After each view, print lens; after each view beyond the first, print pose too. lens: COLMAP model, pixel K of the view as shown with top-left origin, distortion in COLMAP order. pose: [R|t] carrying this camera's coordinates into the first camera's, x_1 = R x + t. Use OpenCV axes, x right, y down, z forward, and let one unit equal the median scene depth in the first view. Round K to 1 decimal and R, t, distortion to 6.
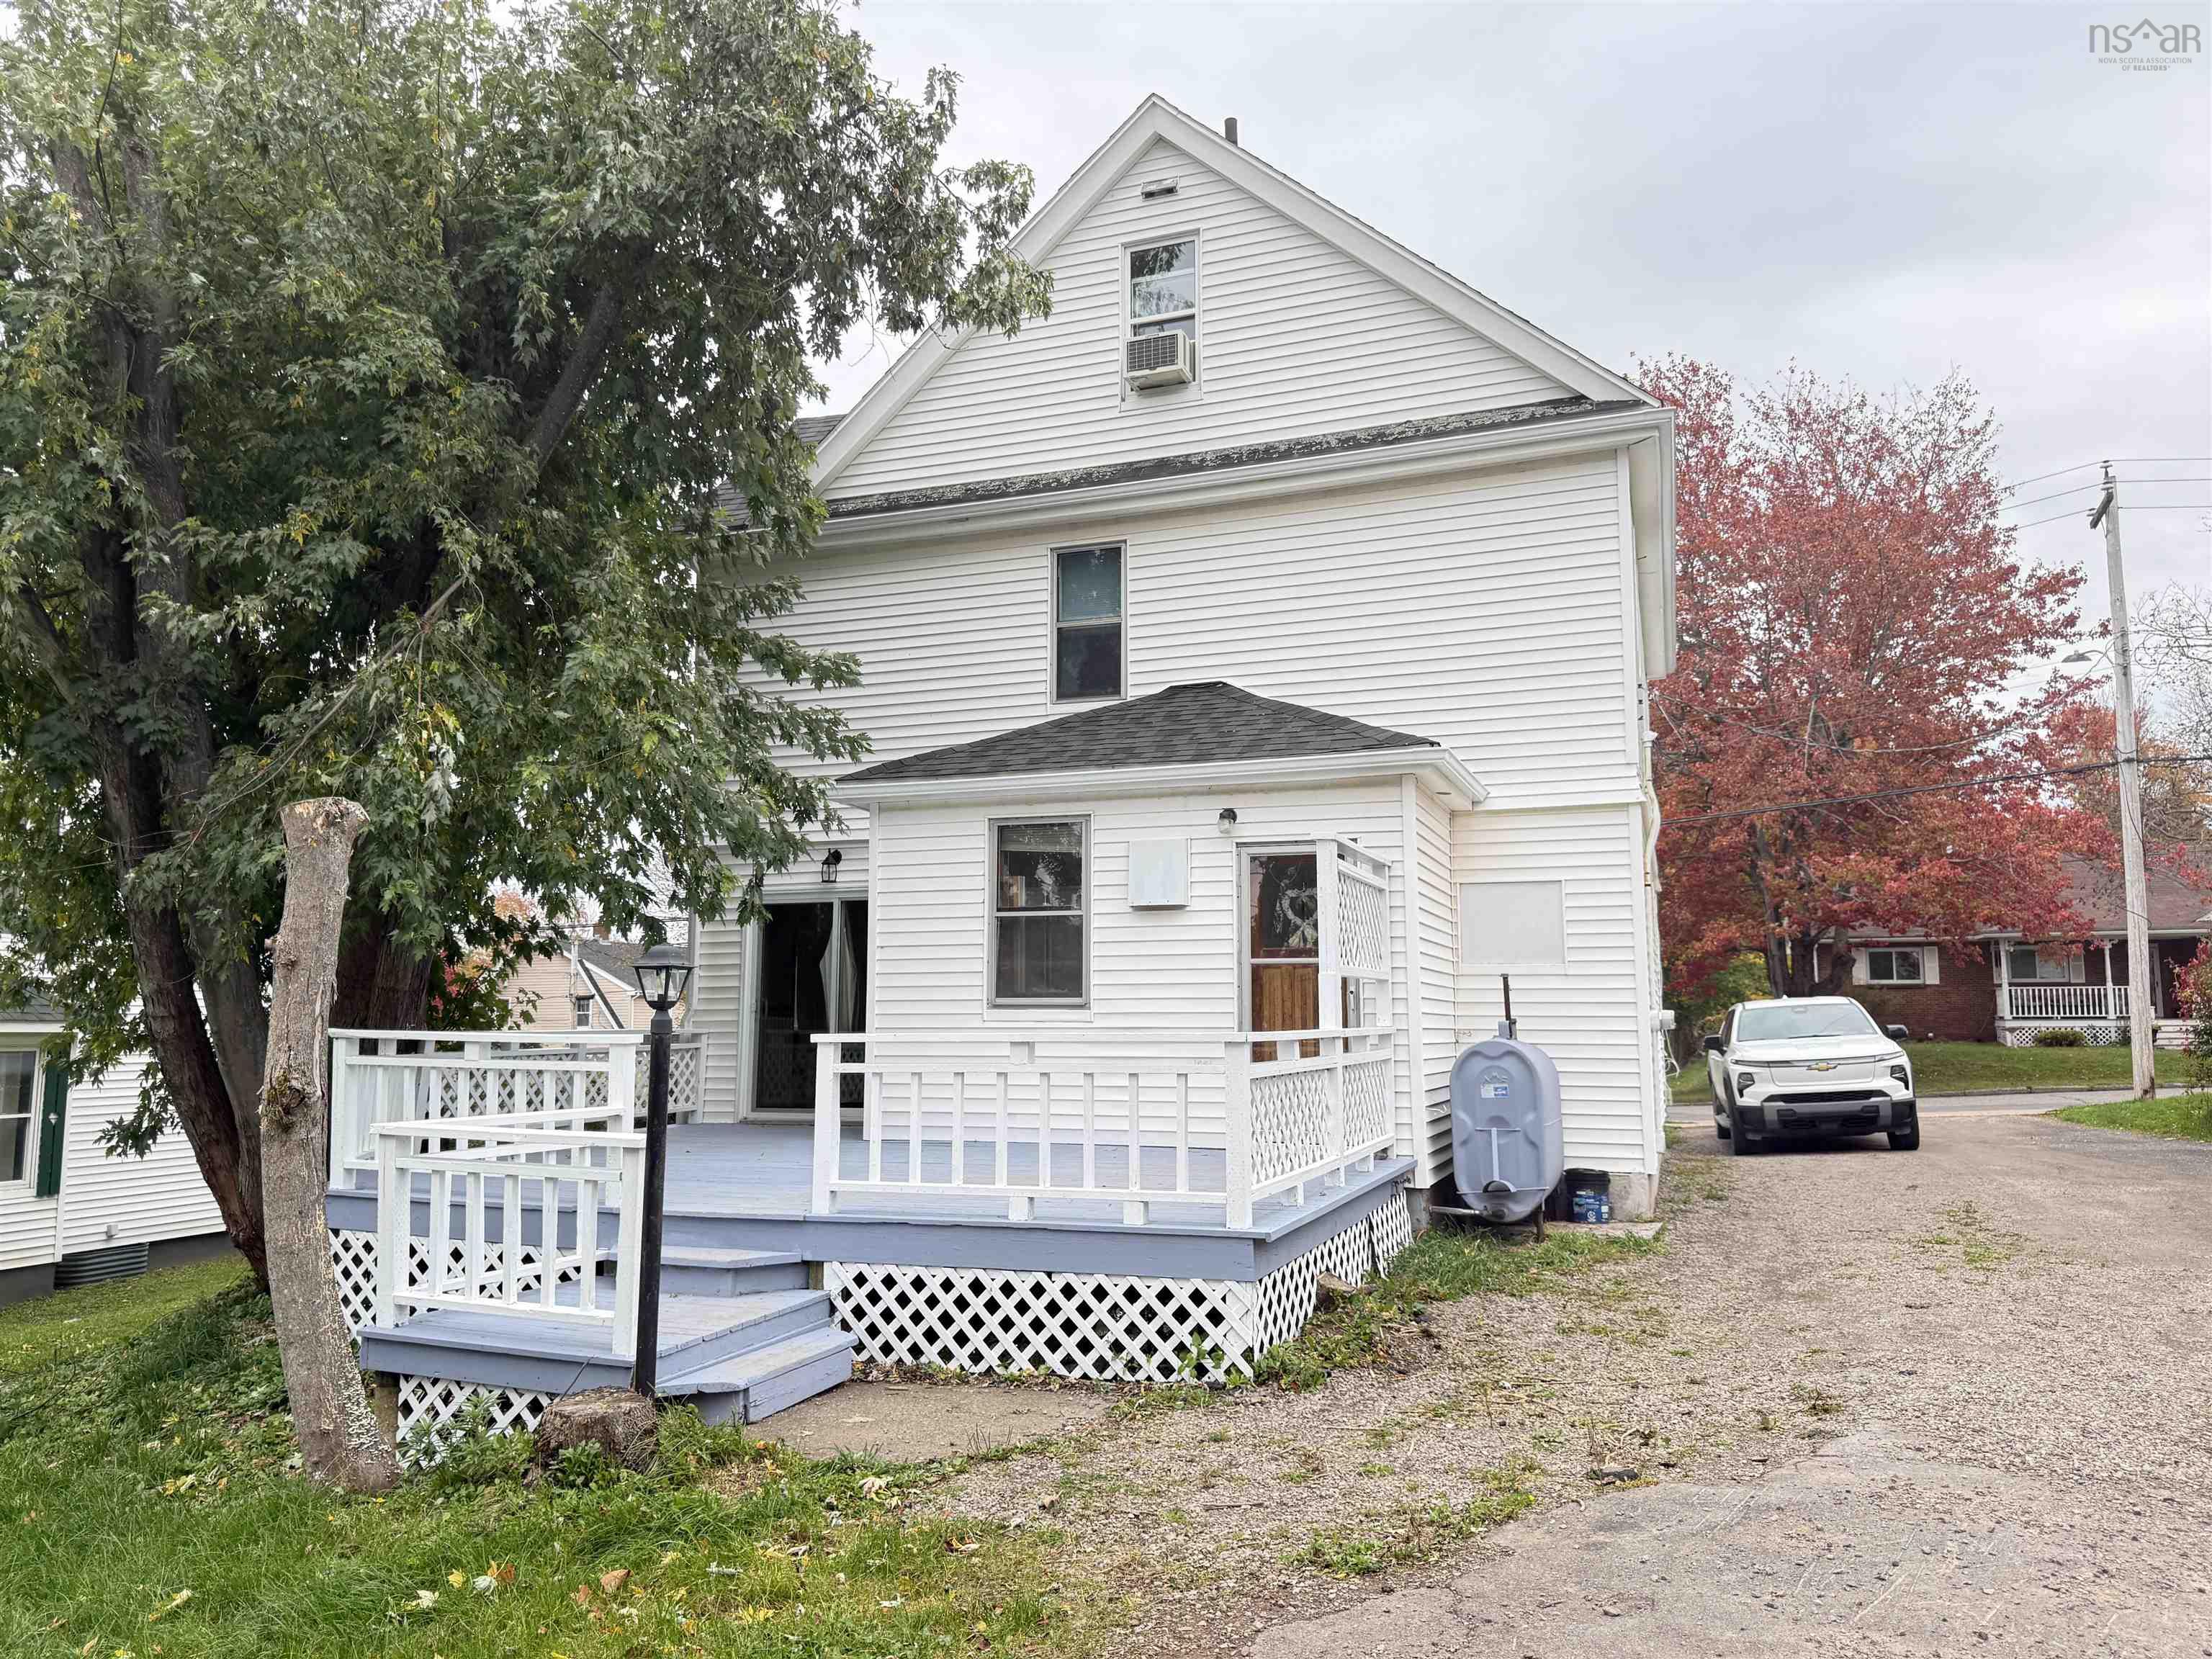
lens RADIAL K [[1551.1, 0, 1100.9], [0, 1551.1, 829.8], [0, 0, 1]] dist [0.013682, -0.022399]
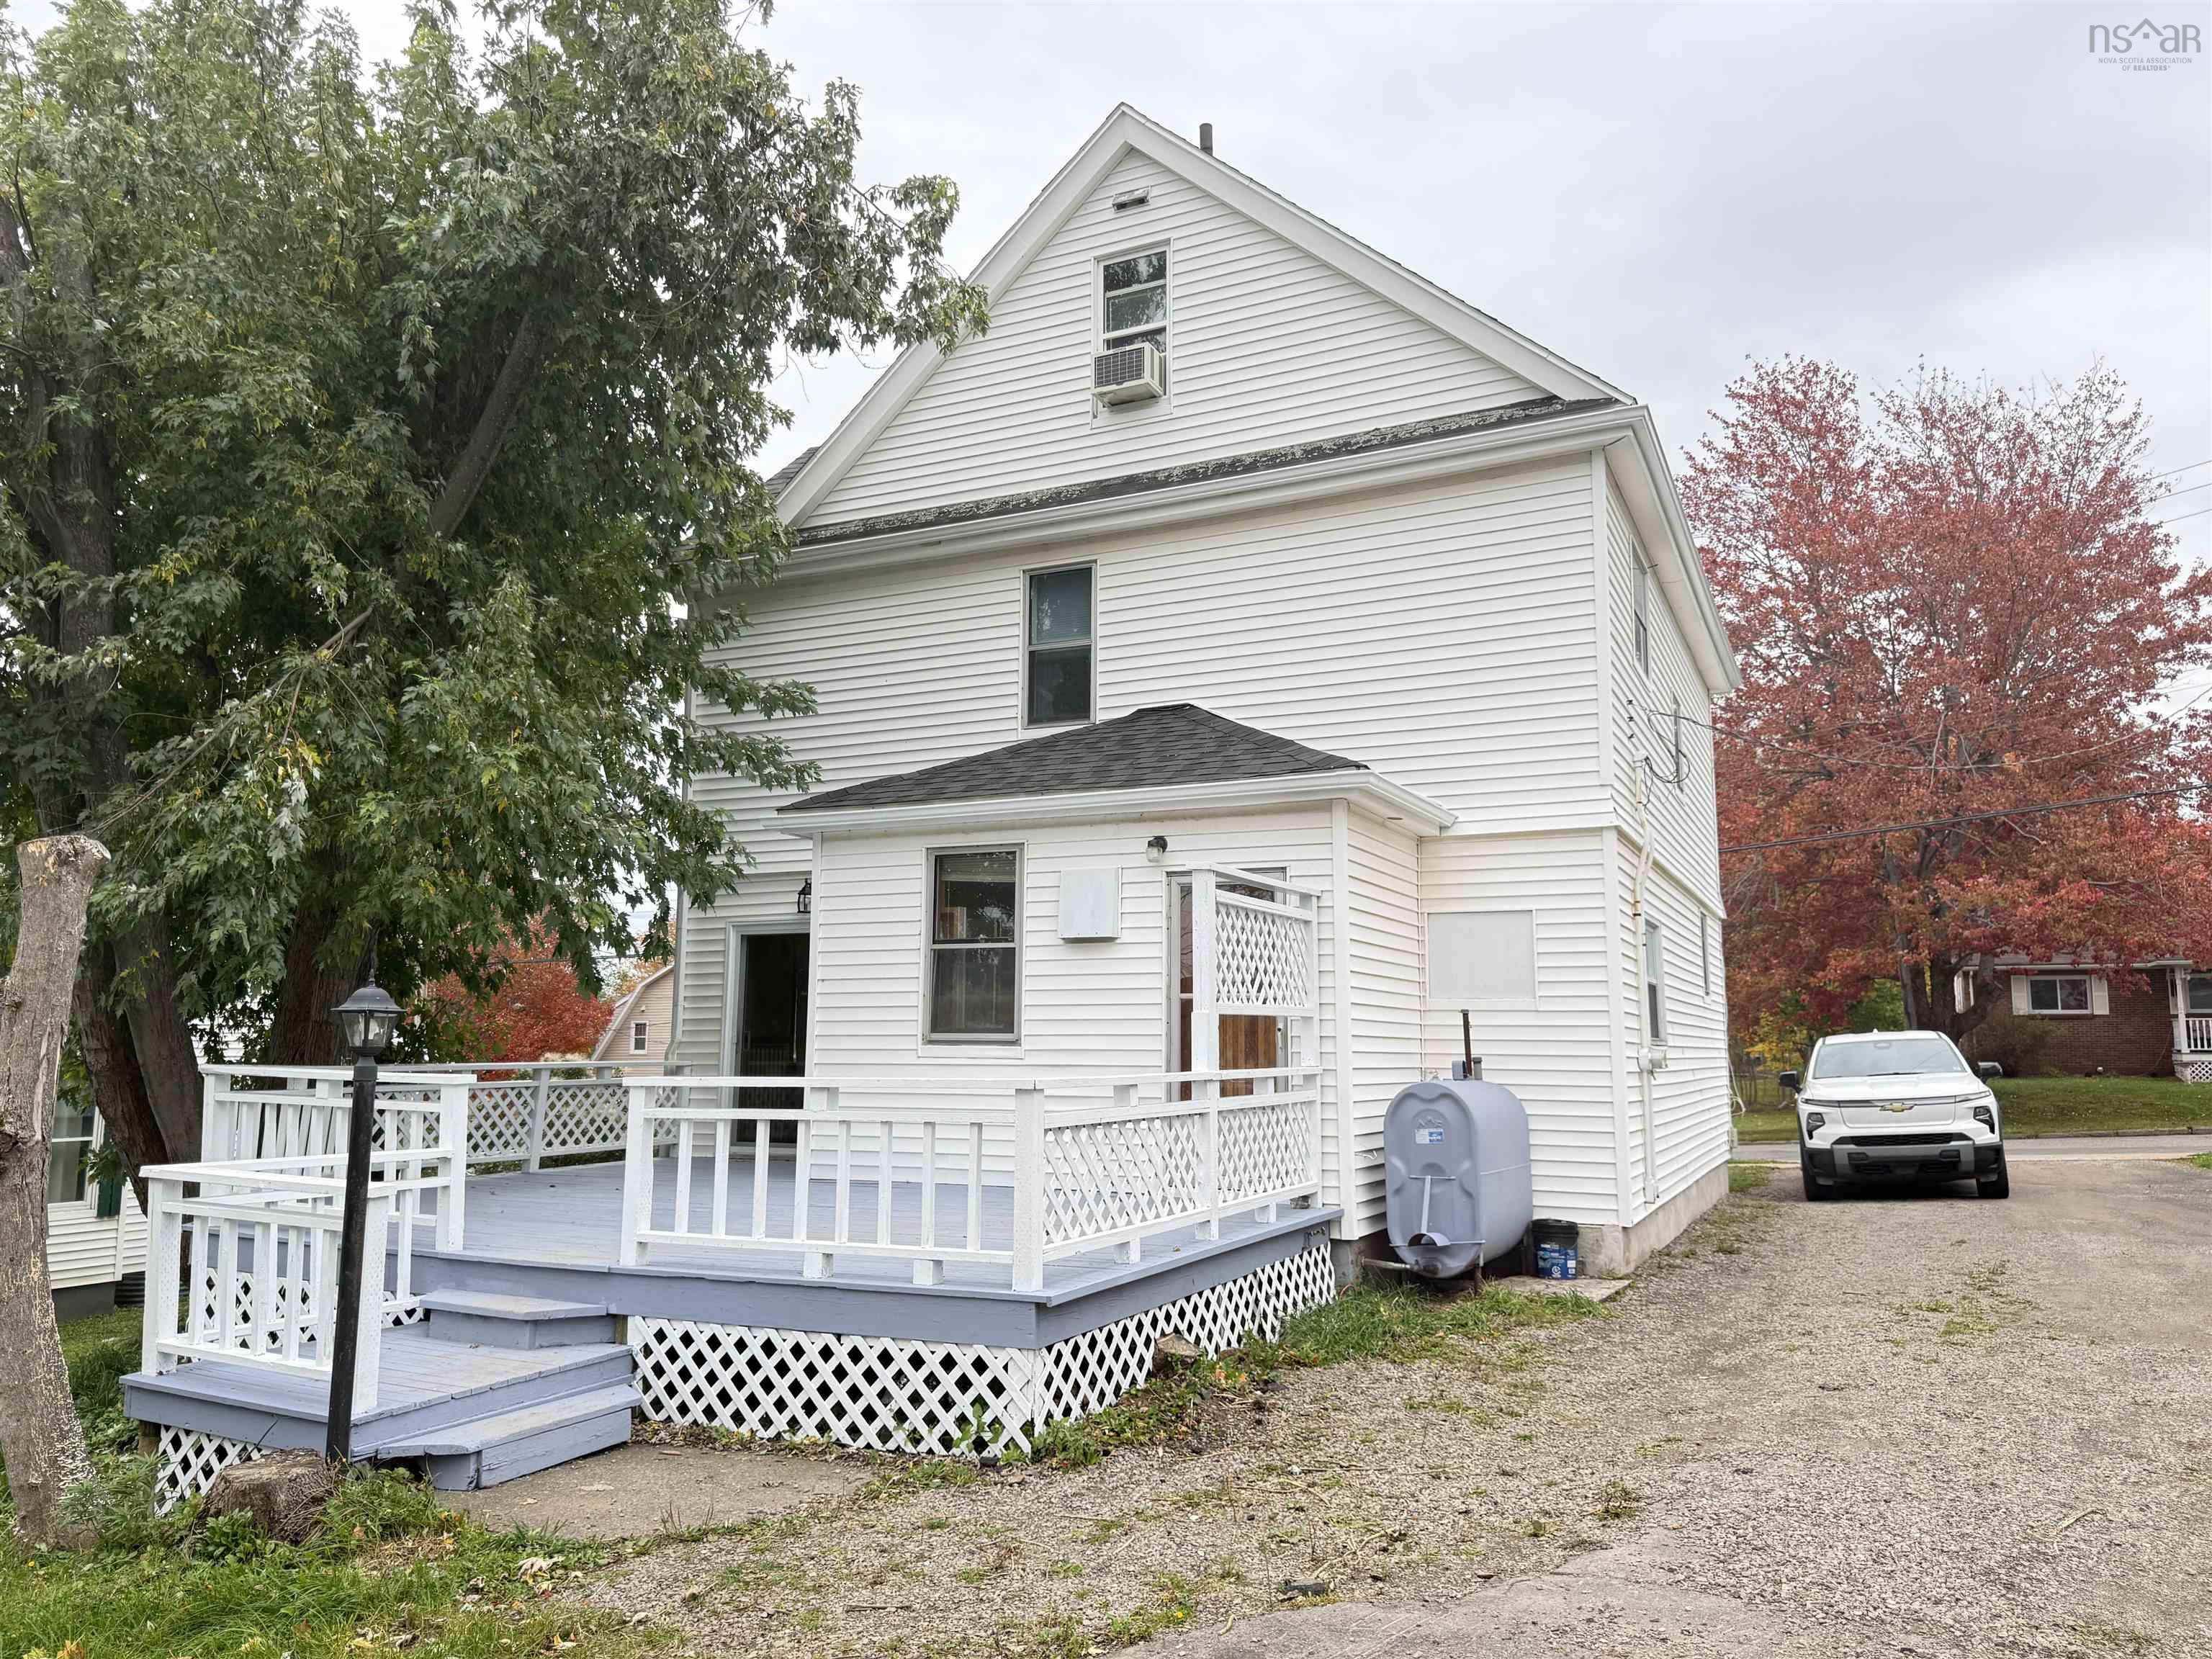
lens RADIAL K [[1551.1, 0, 1124.2], [0, 1551.1, 827.3], [0, 0, 1]] dist [0.013682, -0.022399]
pose [[0.995605, -0.007972, -0.093312, 0.153120], [0.006376, 0.999829, -0.017385, -0.003140], [0.093435, 0.016714, 0.995485, 0.046740]]
